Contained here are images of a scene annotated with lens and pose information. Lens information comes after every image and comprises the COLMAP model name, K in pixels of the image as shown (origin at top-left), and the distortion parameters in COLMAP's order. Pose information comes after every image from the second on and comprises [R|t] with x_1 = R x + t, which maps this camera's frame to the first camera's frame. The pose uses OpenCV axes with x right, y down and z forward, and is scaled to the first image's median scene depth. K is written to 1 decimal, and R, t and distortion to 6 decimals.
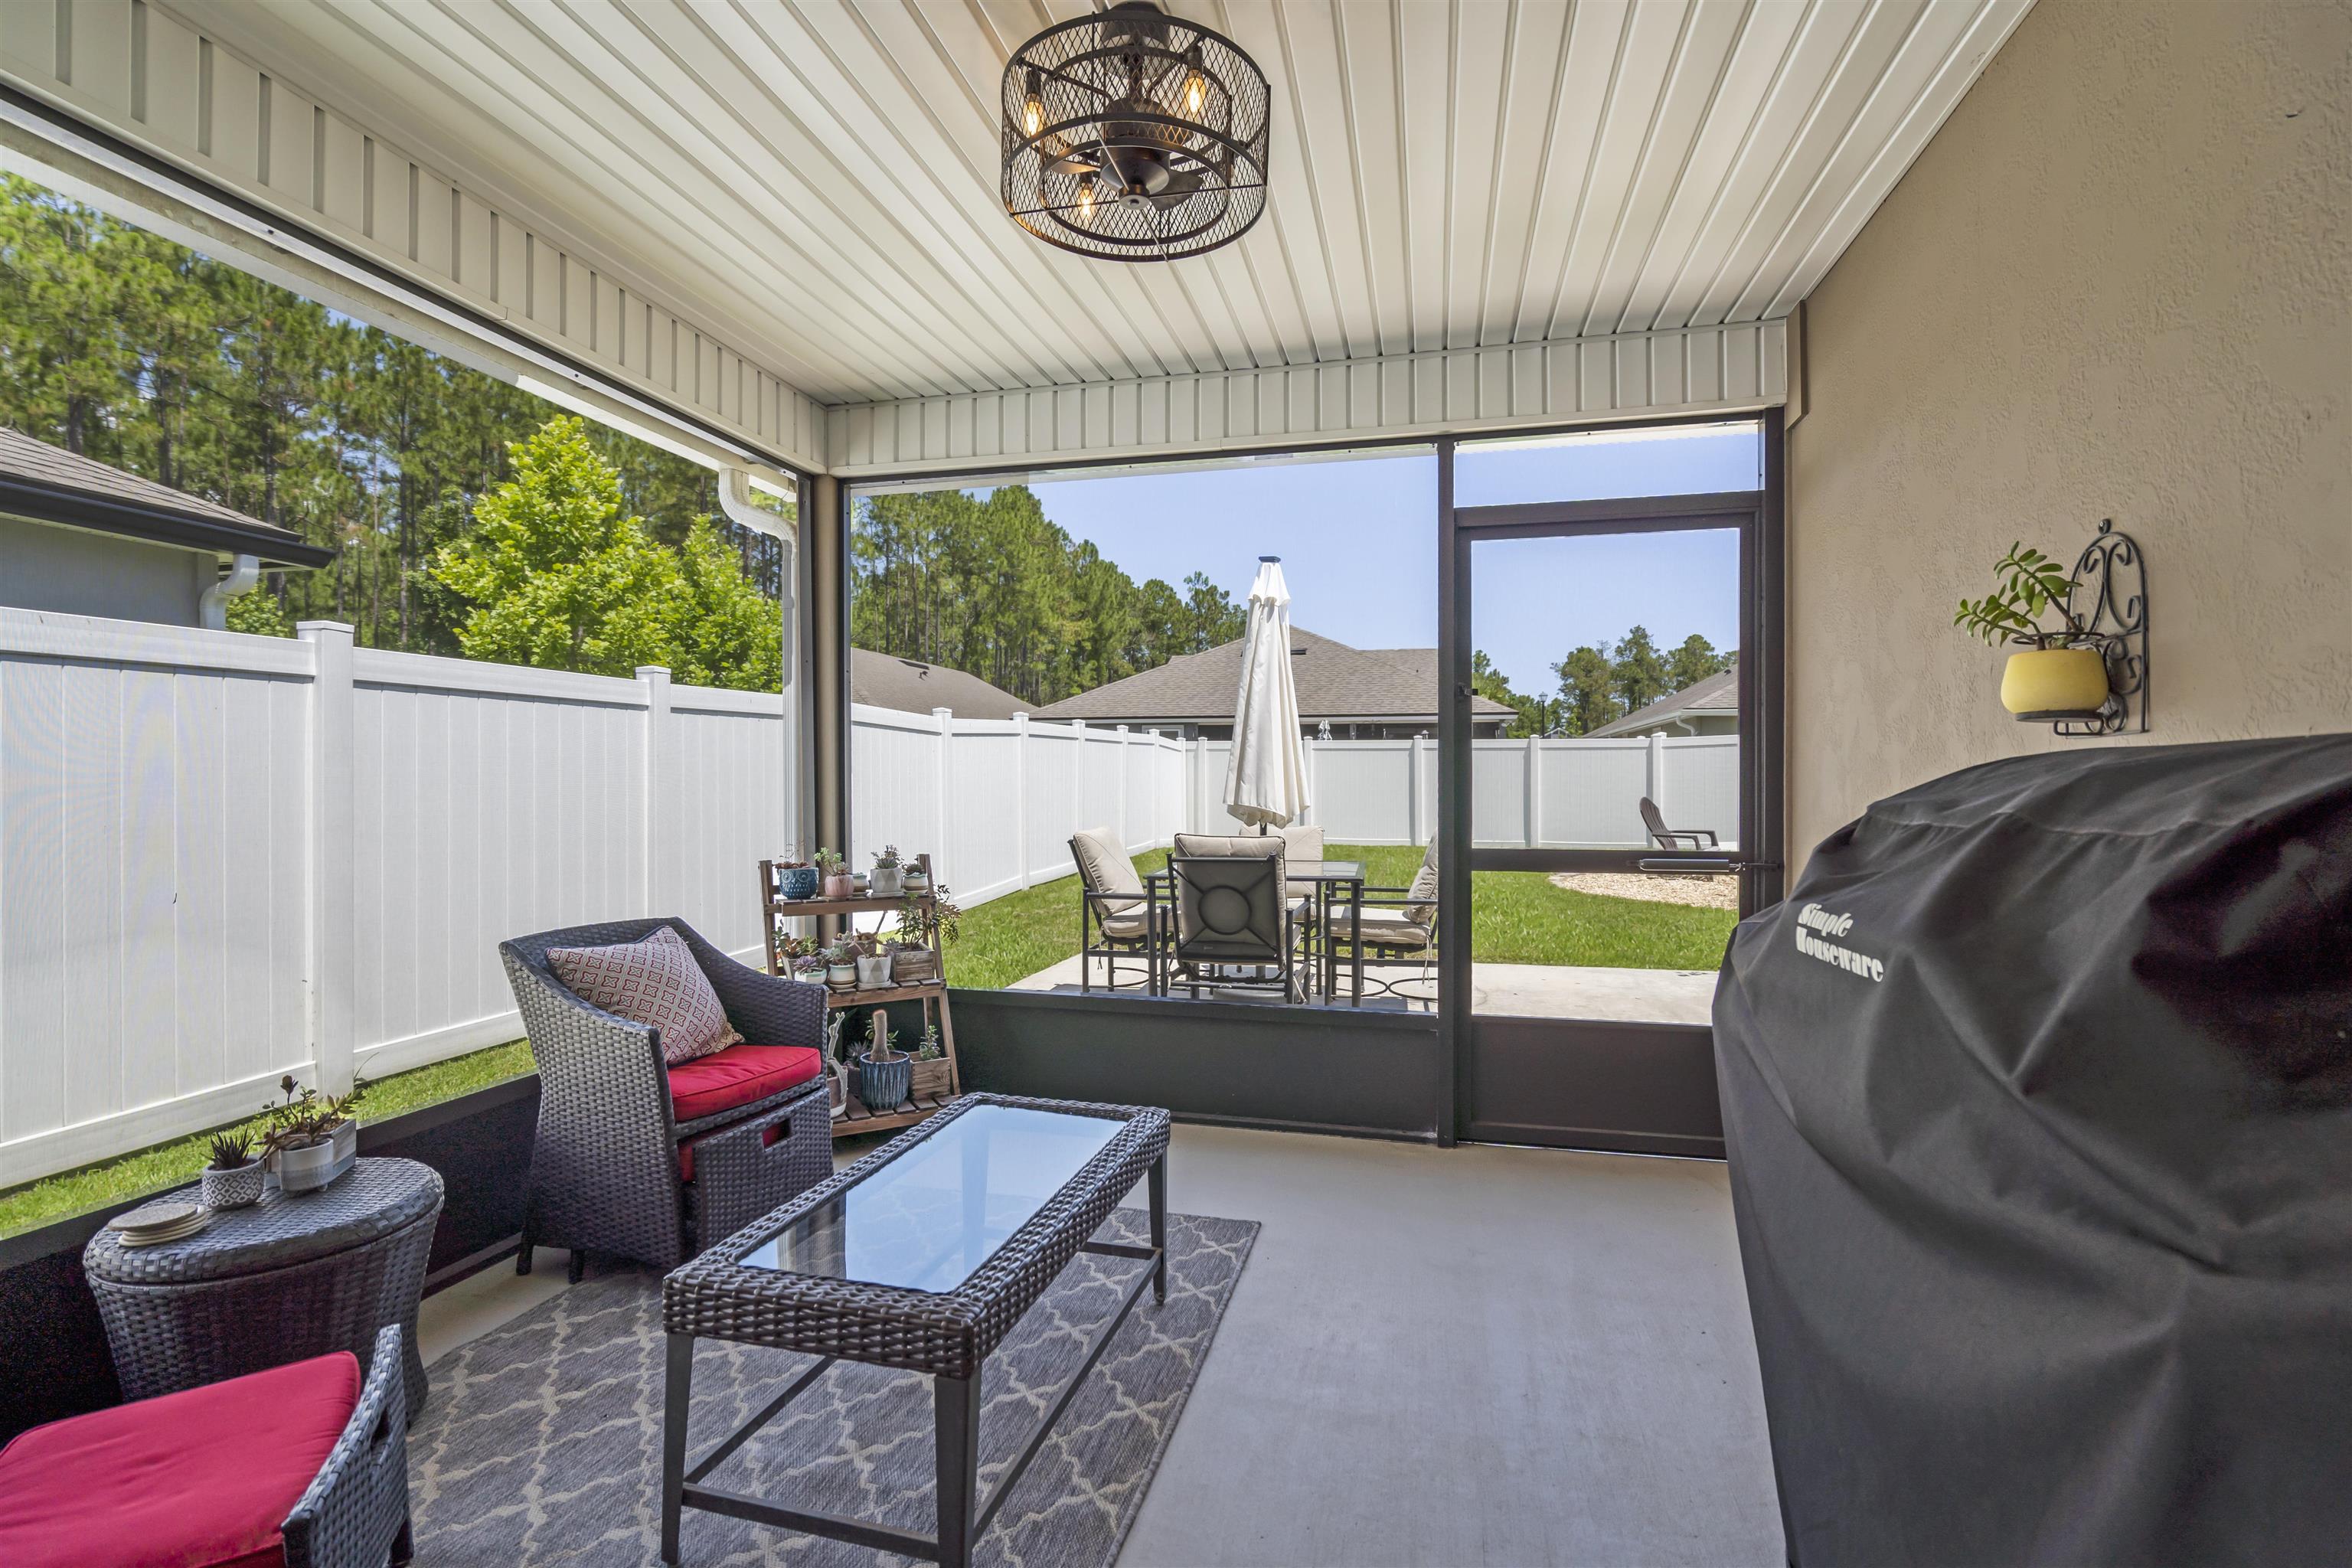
lens RADIAL K [[1056.6, 0, 1176.0], [0, 1056.6, 784.0], [0, 0, 1]] dist [0.000837, 0.000316]
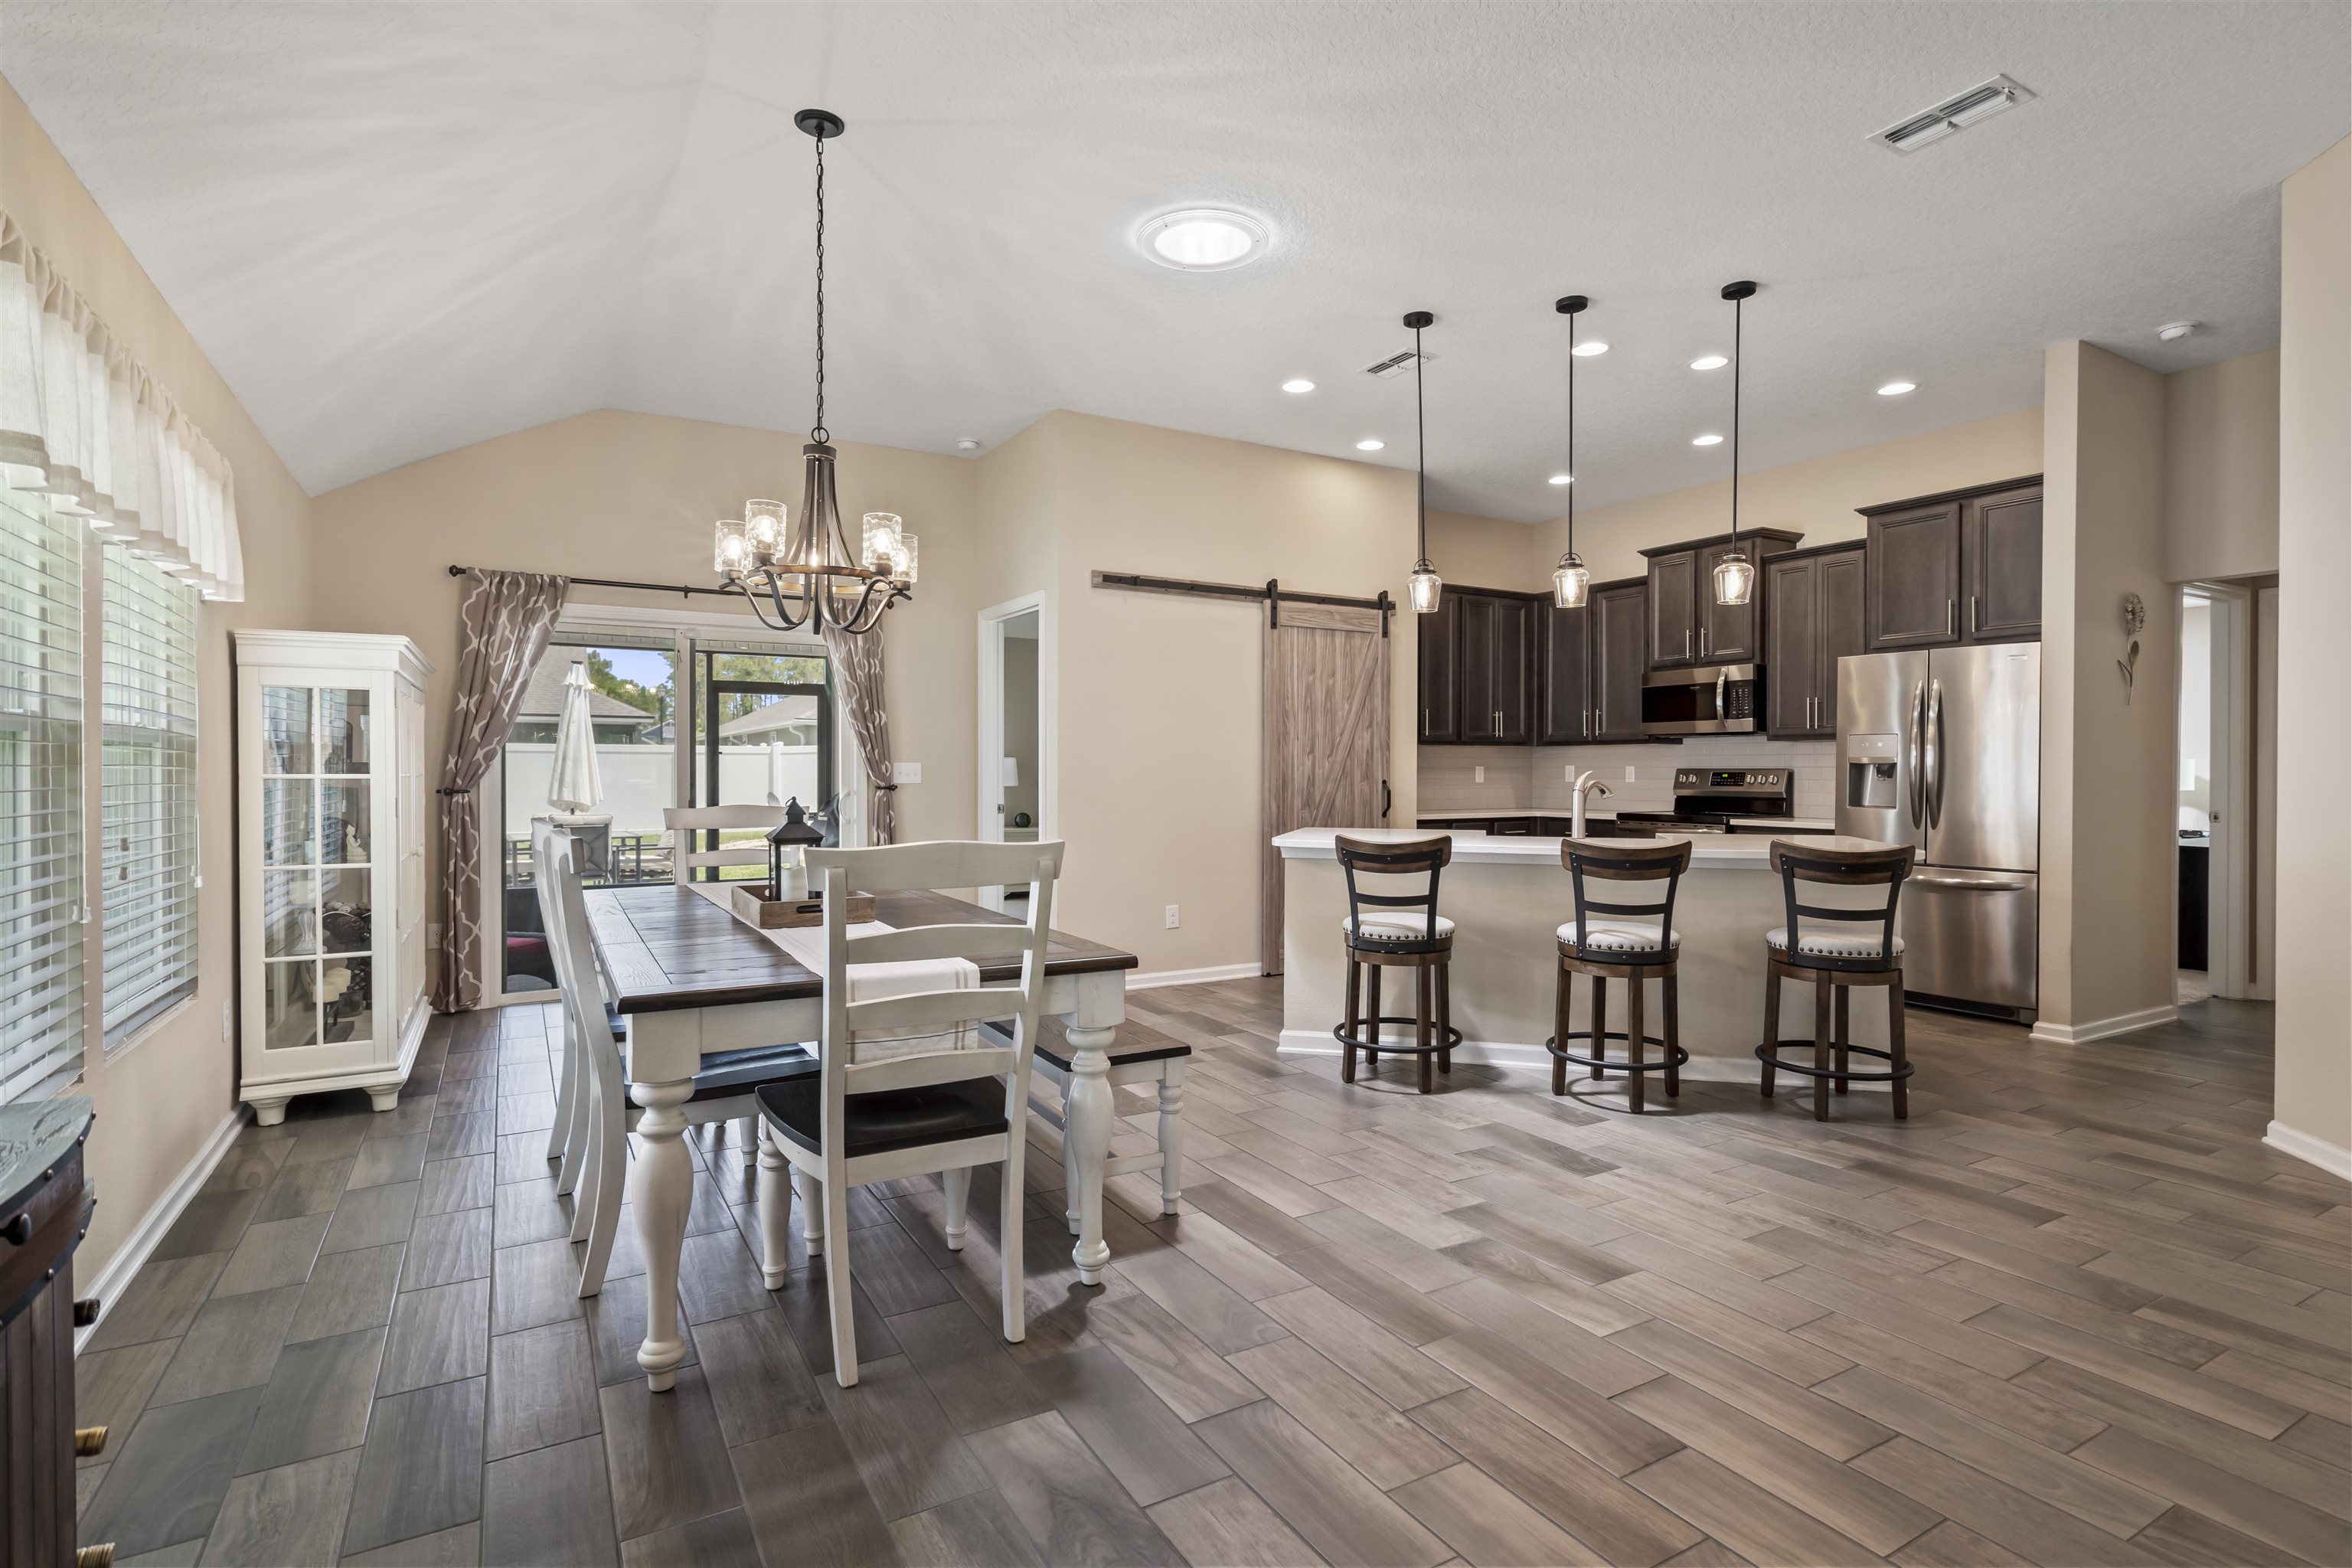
lens RADIAL K [[1137.2, 0, 1176.0], [0, 1137.2, 784.0], [0, 0, 1]] dist [-0.000200, 0.001191]
pose [[0.716319, -0.006597, 0.697742, -0.622438], [0.002751, 0.999974, 0.006630, -0.019872], [-0.697767, -0.002830, 0.716319, -1.273407]]
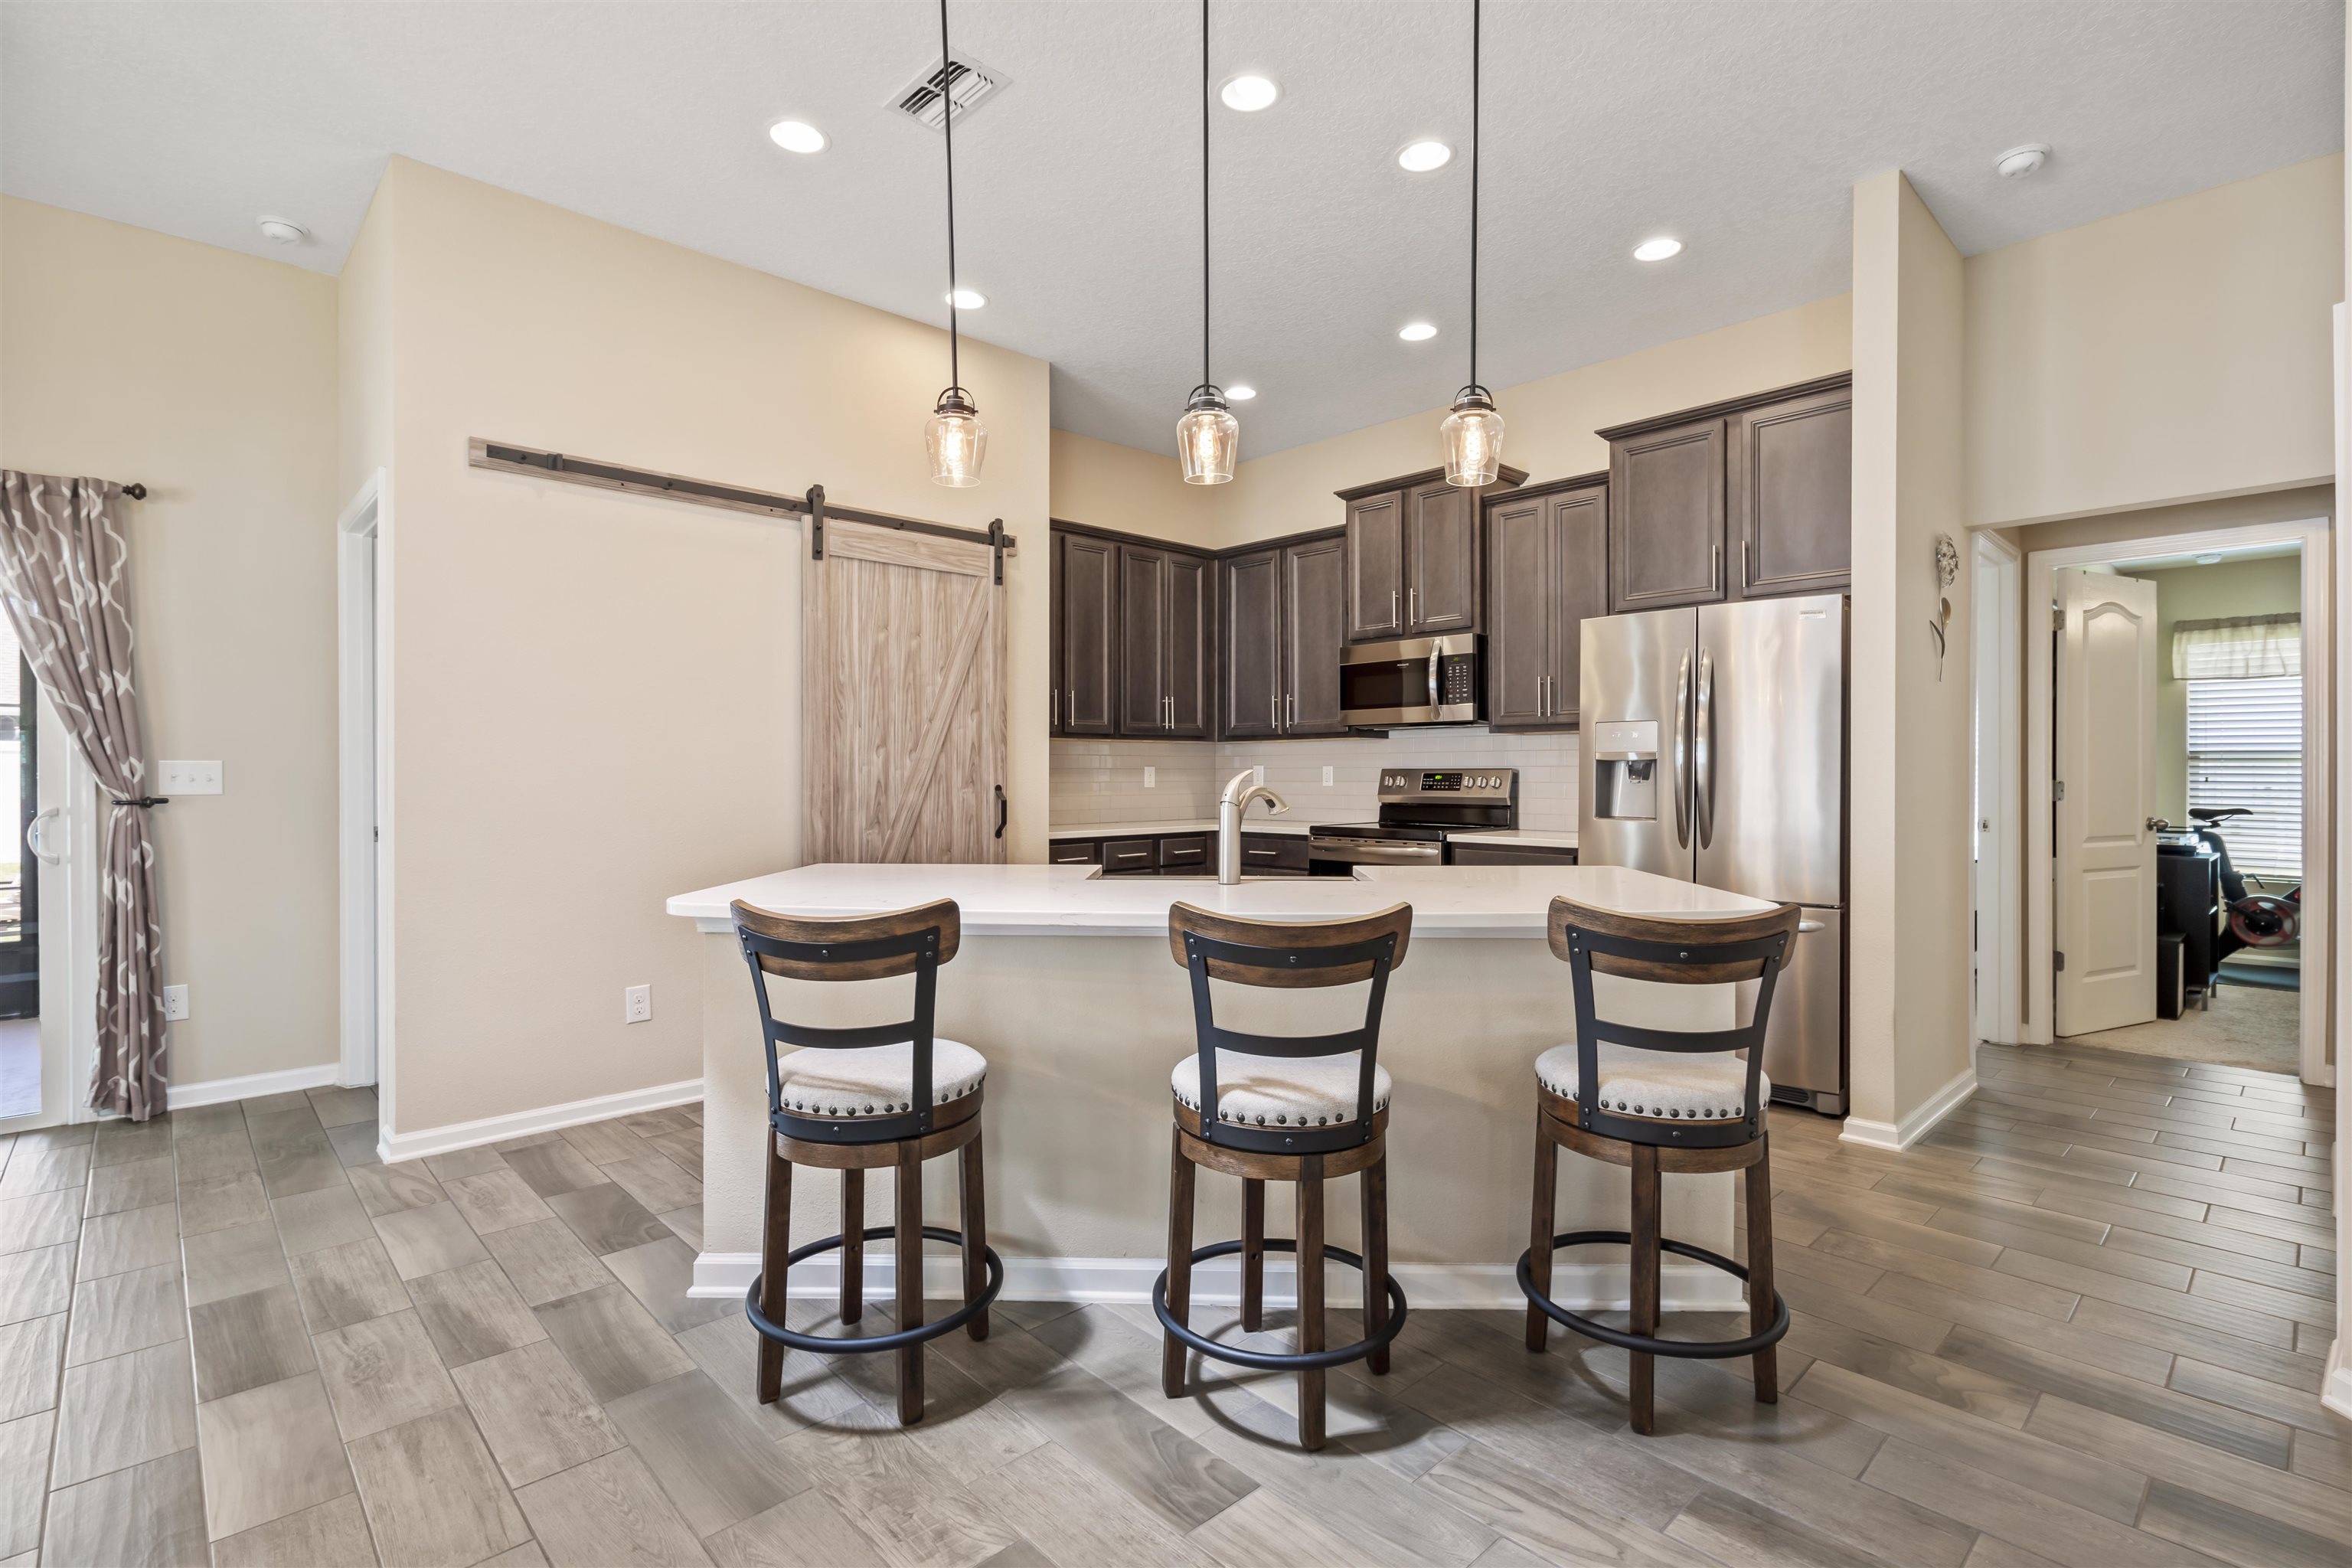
lens RADIAL K [[1093.6, 0, 1176.3], [0, 1093.6, 784.0], [0, 0, 1]] dist [-0.001910, -0.000486]
pose [[0.538532, -0.007275, 0.842574, -0.162307], [0.006554, 0.999969, 0.004445, -0.019060], [-0.842580, 0.003129, 0.538562, -1.086646]]
